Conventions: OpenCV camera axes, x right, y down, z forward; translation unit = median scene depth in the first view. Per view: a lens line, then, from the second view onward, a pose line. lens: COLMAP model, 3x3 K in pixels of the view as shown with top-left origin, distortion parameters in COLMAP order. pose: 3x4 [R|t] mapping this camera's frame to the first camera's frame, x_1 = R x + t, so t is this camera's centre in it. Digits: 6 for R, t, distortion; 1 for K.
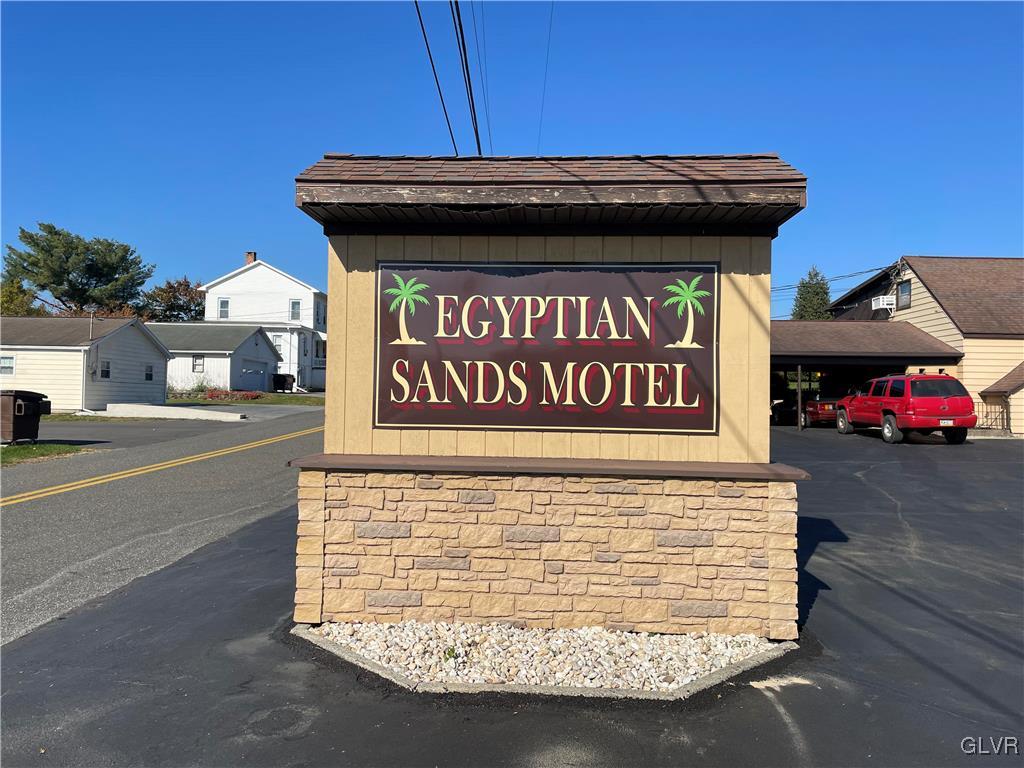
lens RADIAL K [[756.4, 0, 505.5], [0, 756.4, 375.5], [0, 0, 1]] dist [0.060112, -0.005347]
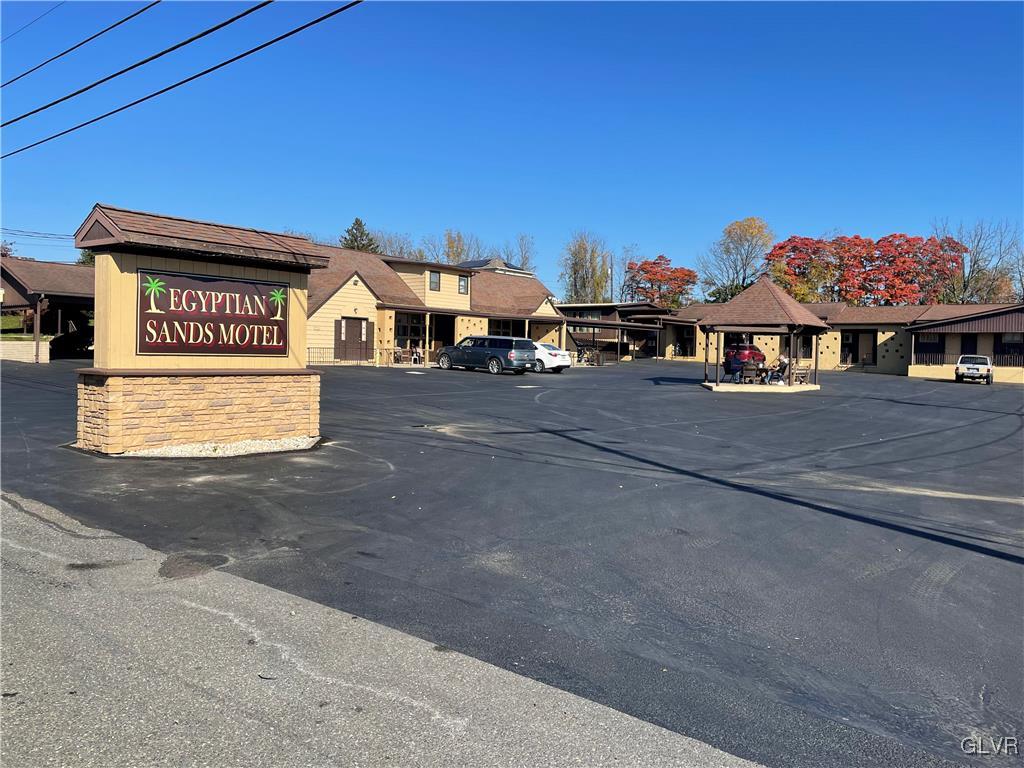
lens RADIAL K [[756.4, 0, 508.3], [0, 756.4, 382.5], [0, 0, 1]] dist [0.060112, -0.005347]
pose [[0.600691, -0.035246, 0.798704, -1.185365], [-0.039185, 0.996529, 0.073446, -0.042526], [-0.798520, -0.075415, 0.597225, -0.948181]]
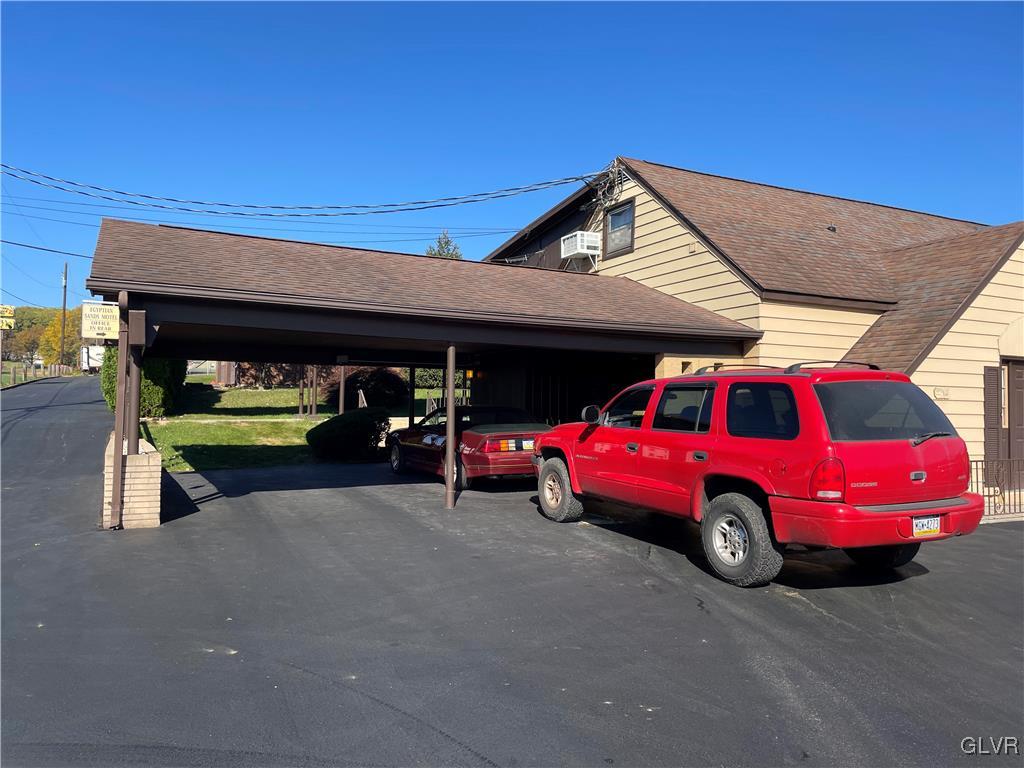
lens RADIAL K [[756.4, 0, 512.5], [0, 756.4, 384.6], [0, 0, 1]] dist [0.060112, -0.005347]
pose [[0.878495, 0.016030, 0.477482, 1.108140], [-0.018108, 0.999836, -0.000251, 0.034339], [-0.477408, -0.008426, 0.878641, 3.149941]]
